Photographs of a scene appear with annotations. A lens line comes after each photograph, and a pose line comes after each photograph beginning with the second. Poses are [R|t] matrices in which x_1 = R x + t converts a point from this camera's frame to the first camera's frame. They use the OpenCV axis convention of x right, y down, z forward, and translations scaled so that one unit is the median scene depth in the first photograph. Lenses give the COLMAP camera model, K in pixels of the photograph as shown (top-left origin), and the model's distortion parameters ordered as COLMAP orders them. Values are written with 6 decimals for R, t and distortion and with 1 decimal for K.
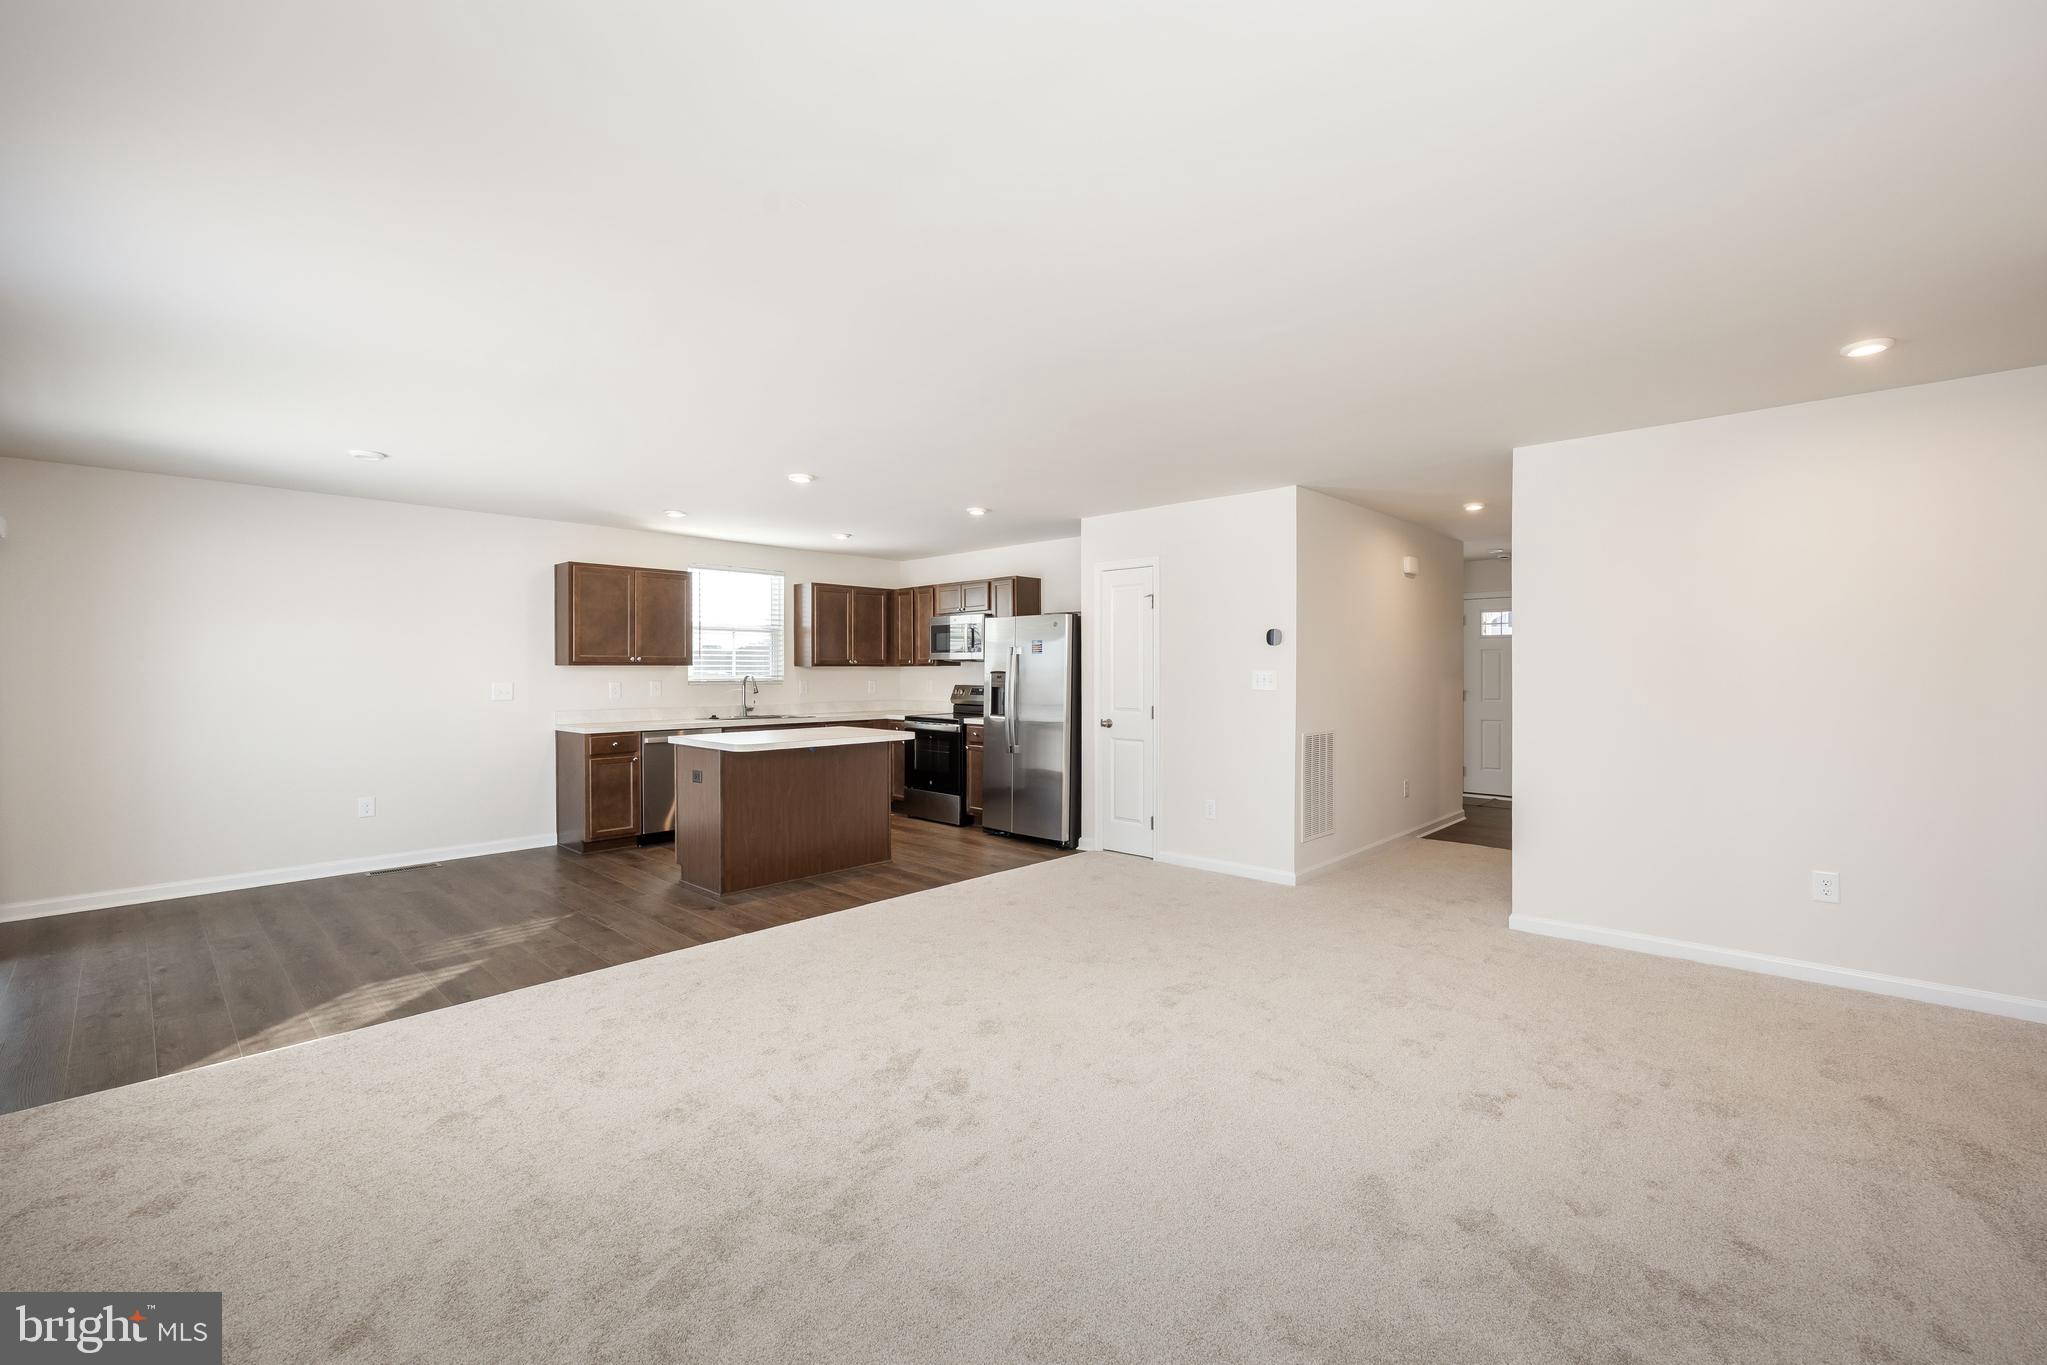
lens RADIAL K [[828.1, 0, 1053.3], [0, 828.1, 686.9], [0, 0, 1]] dist [0.003465, -0.000750]
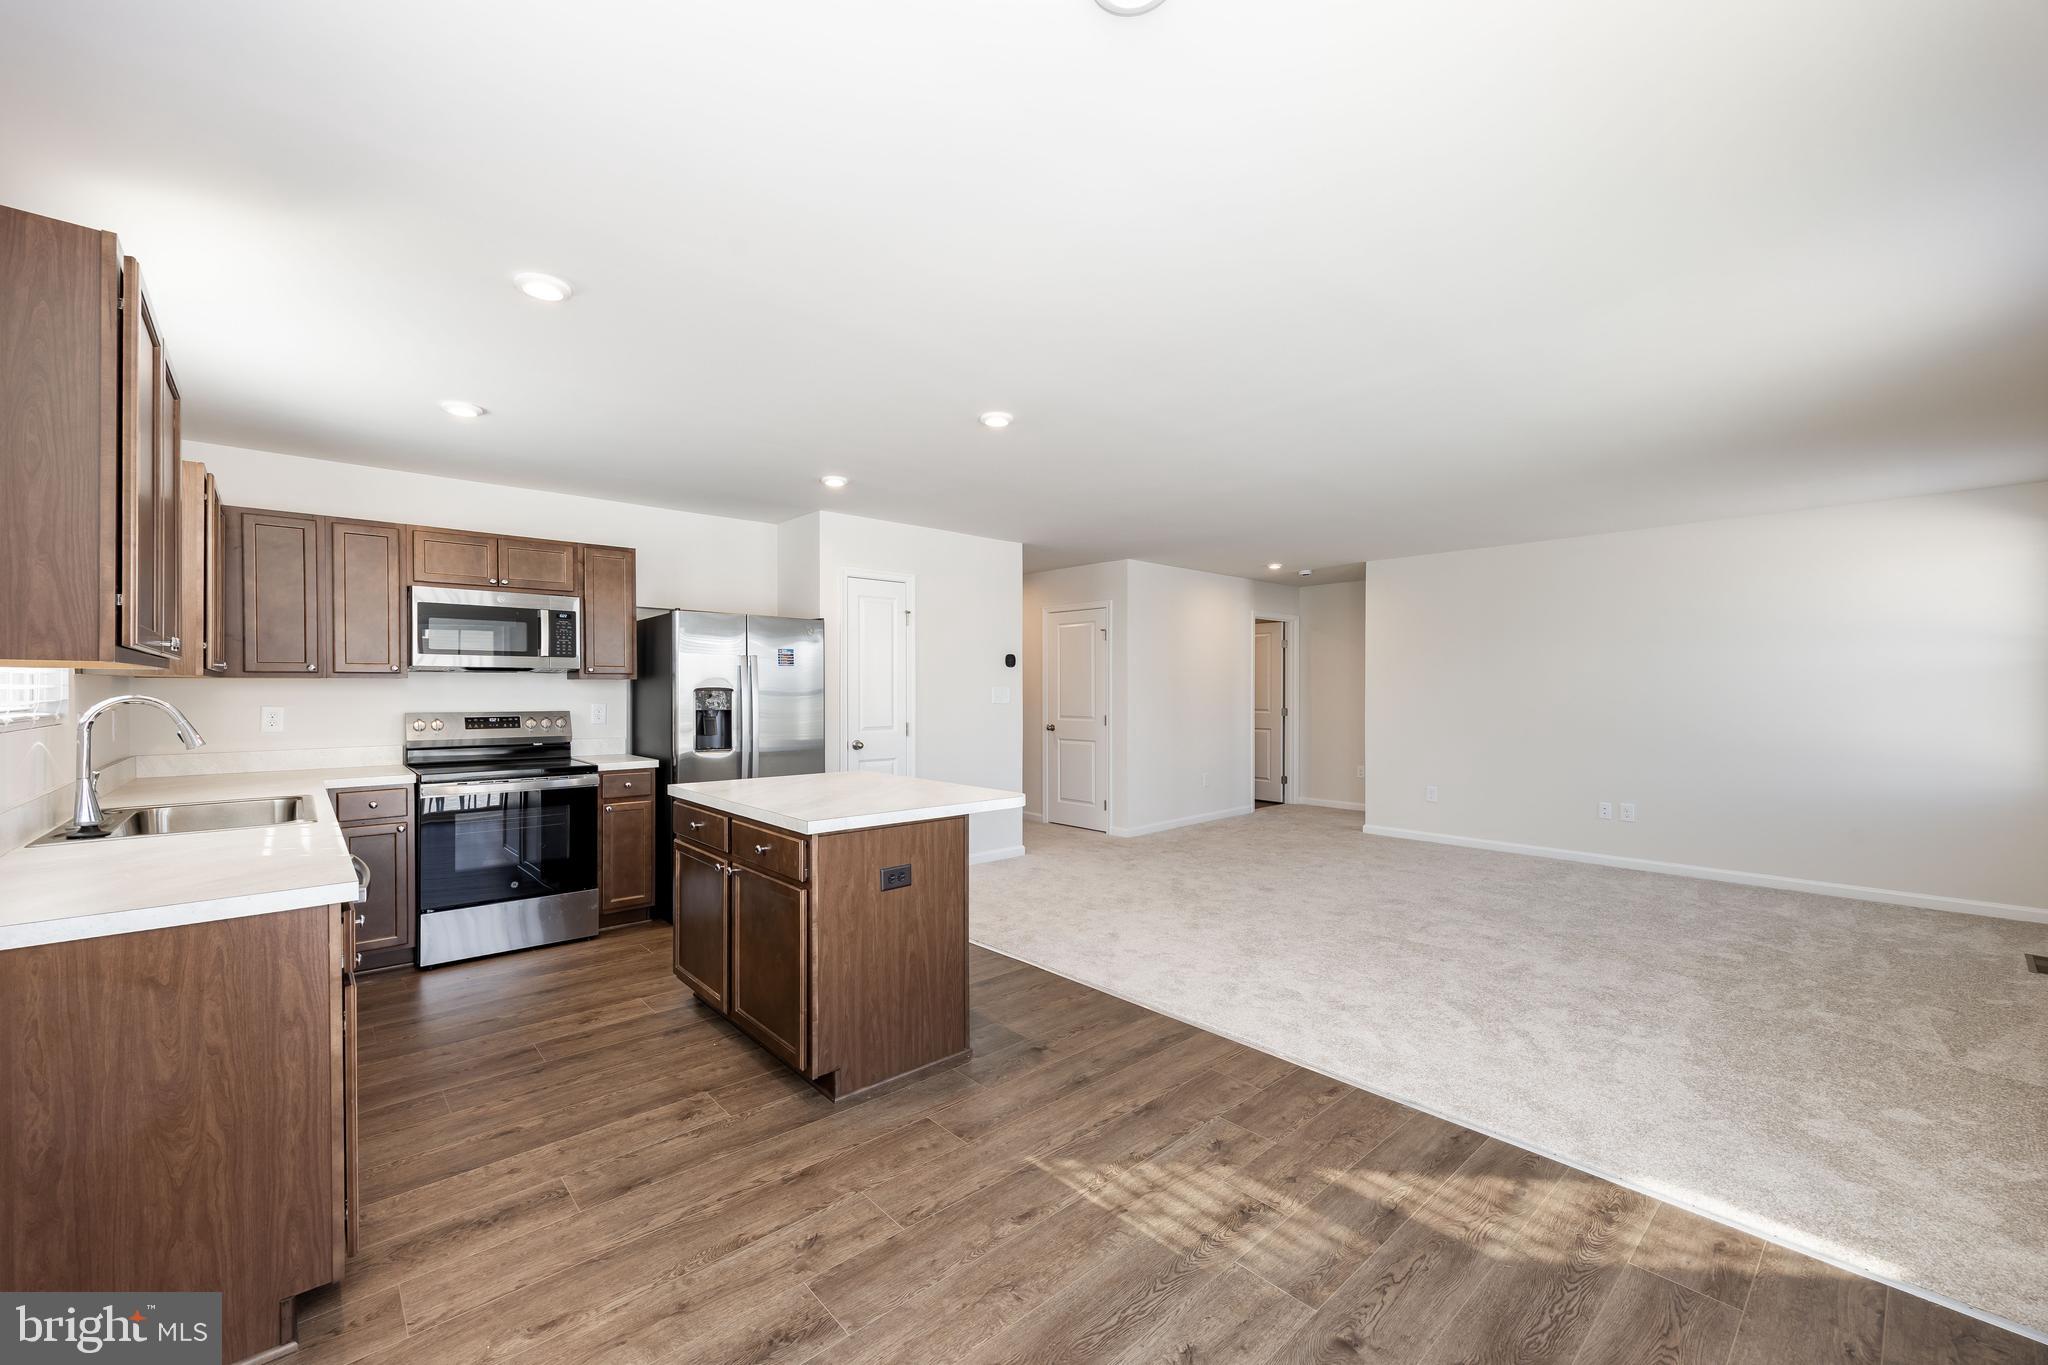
lens RADIAL K [[828.5, 0, 1010.7], [0, 828.5, 690.8], [0, 0, 1]] dist [0.003465, -0.000750]
pose [[0.110603, -0.001097, 0.993864, -1.082241], [0.021177, 0.999775, -0.001253, -0.014141], [-0.993639, 0.021186, 0.110601, 0.960977]]
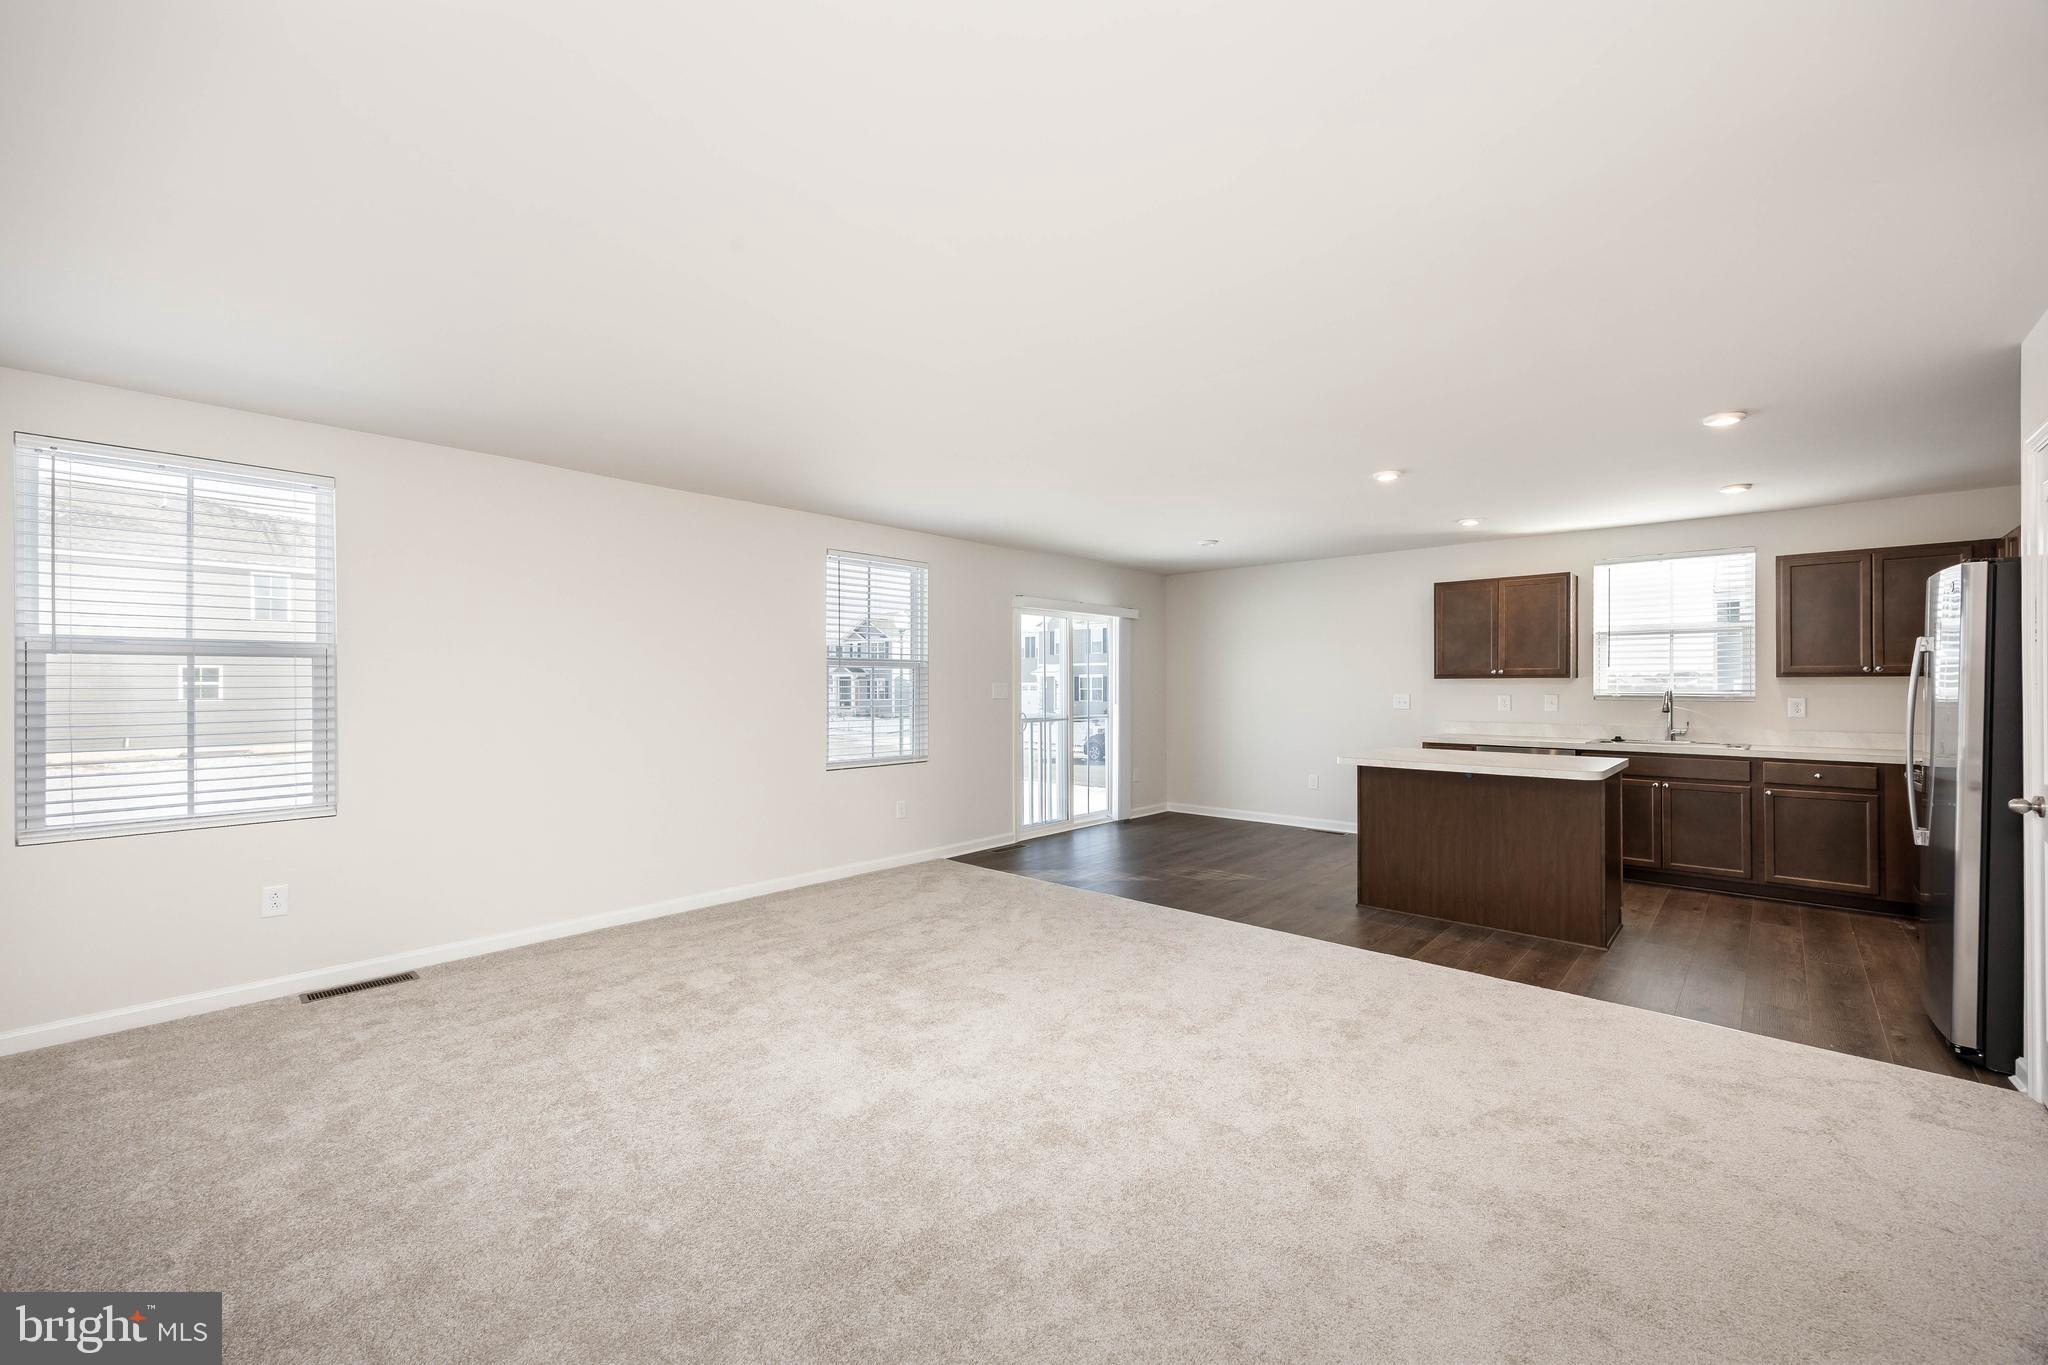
lens RADIAL K [[828.5, 0, 1029.2], [0, 828.5, 681.2], [0, 0, 1]] dist [0.003465, -0.000750]
pose [[0.026231, -0.002922, -0.999652, 0.649859], [-0.019896, 0.999796, -0.003444, -0.012111], [0.999458, 0.019979, 0.026167, 0.610064]]
